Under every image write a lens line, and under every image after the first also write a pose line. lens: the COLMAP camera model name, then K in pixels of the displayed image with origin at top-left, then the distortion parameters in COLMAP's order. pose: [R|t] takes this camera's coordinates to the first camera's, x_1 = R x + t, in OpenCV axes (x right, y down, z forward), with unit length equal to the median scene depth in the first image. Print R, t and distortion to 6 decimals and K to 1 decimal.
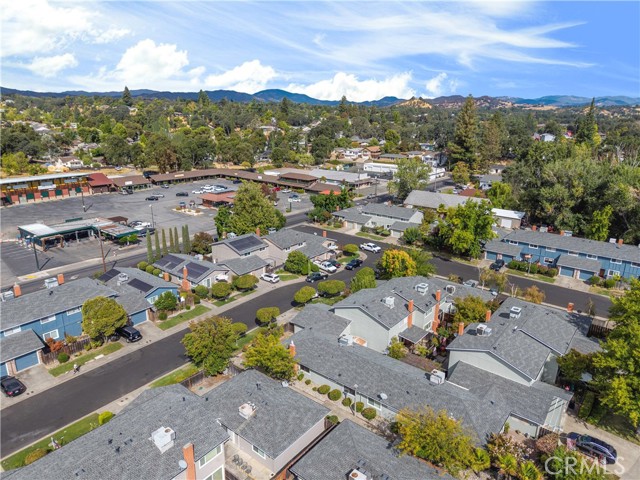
lens RADIAL K [[424.4, 0, 318.5], [0, 424.4, 242.2], [0, 0, 1]] dist [0.040504, -0.038969]
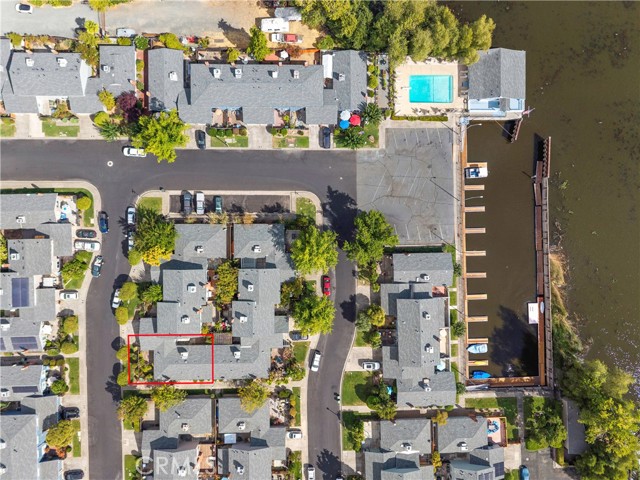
lens RADIAL K [[424.4, 0, 318.5], [0, 424.4, 242.2], [0, 0, 1]] dist [0.040504, -0.038969]
pose [[0.775108, -0.631793, 0.006681, 0.371853], [0.167888, 0.216143, 0.961819, -0.714077], [-0.609115, -0.744392, 0.273605, 0.235466]]
